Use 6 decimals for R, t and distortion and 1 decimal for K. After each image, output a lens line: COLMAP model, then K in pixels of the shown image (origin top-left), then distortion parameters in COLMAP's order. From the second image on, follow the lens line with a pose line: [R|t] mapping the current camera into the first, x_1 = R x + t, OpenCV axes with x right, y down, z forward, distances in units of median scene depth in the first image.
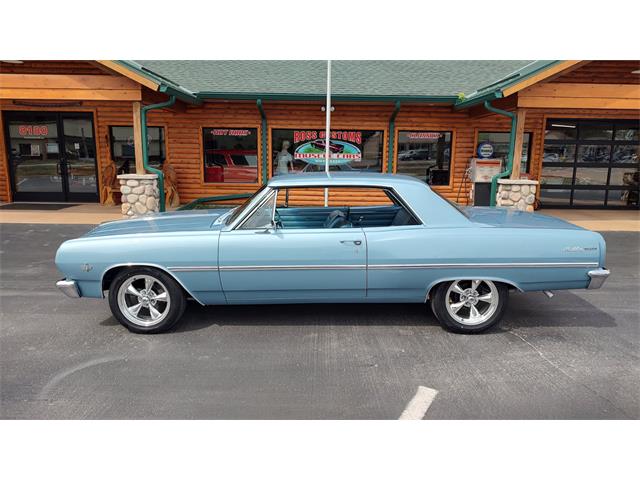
lens RADIAL K [[458.1, 0, 322.5], [0, 458.1, 240.4], [0, 0, 1]] dist [0.014830, -0.020626]
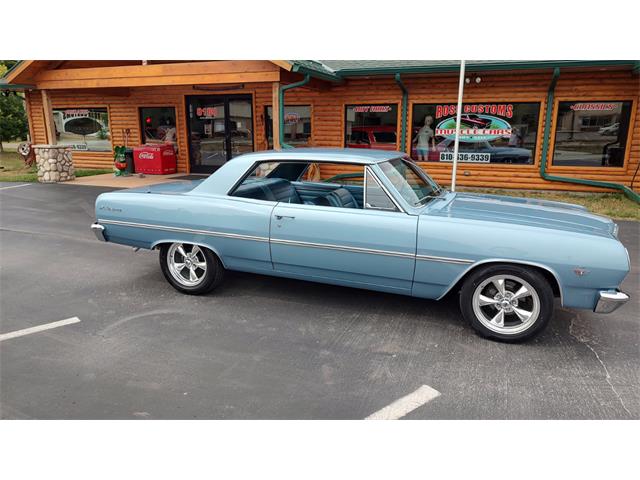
lens RADIAL K [[458.1, 0, 322.9], [0, 458.1, 241.1], [0, 0, 1]] dist [0.014830, -0.020626]
pose [[0.928622, 0.078799, -0.362564, 0.086760], [-0.061096, 0.996324, 0.060056, -0.002421], [0.365963, -0.033618, 0.930022, 0.023093]]
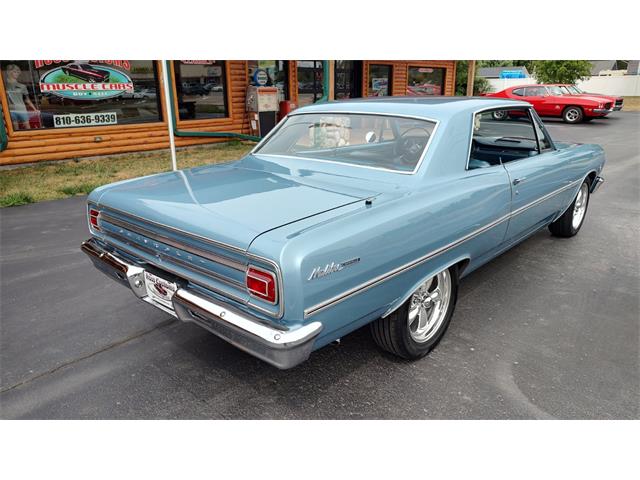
lens RADIAL K [[458.1, 0, 322.8], [0, 458.1, 240.3], [0, 0, 1]] dist [0.014830, -0.020626]
pose [[0.672666, -0.251458, 0.695909, -0.321687], [0.154090, 0.967471, 0.200640, -0.035780], [-0.723724, -0.027732, 0.689532, 0.213213]]
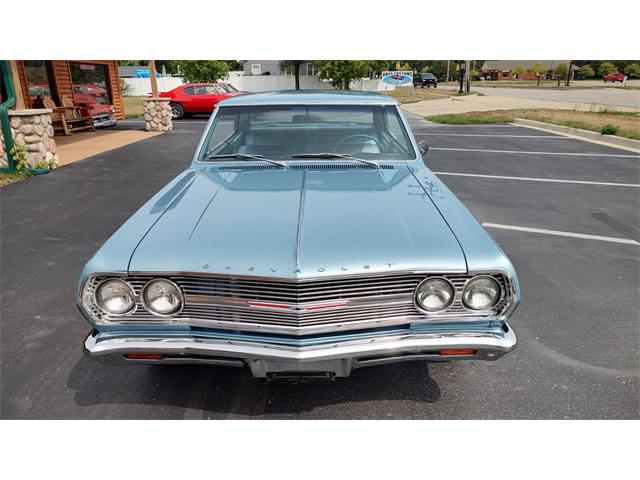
lens RADIAL K [[458.1, 0, 319.4], [0, 458.1, 247.1], [0, 0, 1]] dist [0.014830, -0.020626]
pose [[-0.001455, -0.347930, 0.937519, -0.324006], [0.196525, 0.919138, 0.341413, -0.064819], [-0.980498, 0.184743, 0.067039, 0.376848]]
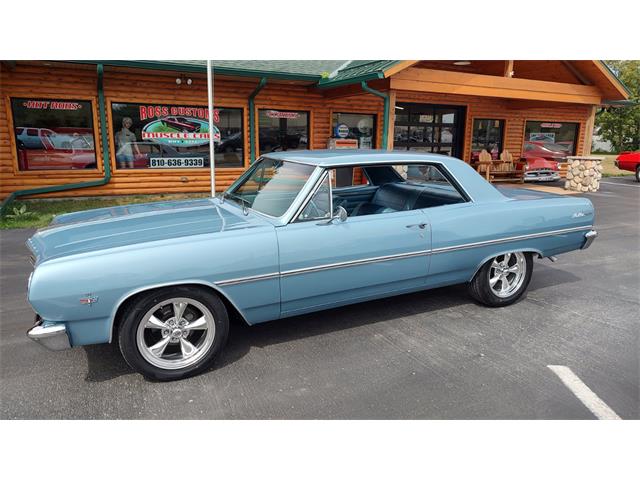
lens RADIAL K [[458.1, 0, 323.9], [0, 458.1, 239.7], [0, 0, 1]] dist [0.014830, -0.020626]
pose [[0.891020, -0.098603, 0.443126, -0.160989], [0.083221, 0.995063, 0.054081, -0.010754], [-0.446271, -0.011309, 0.894827, 0.089071]]
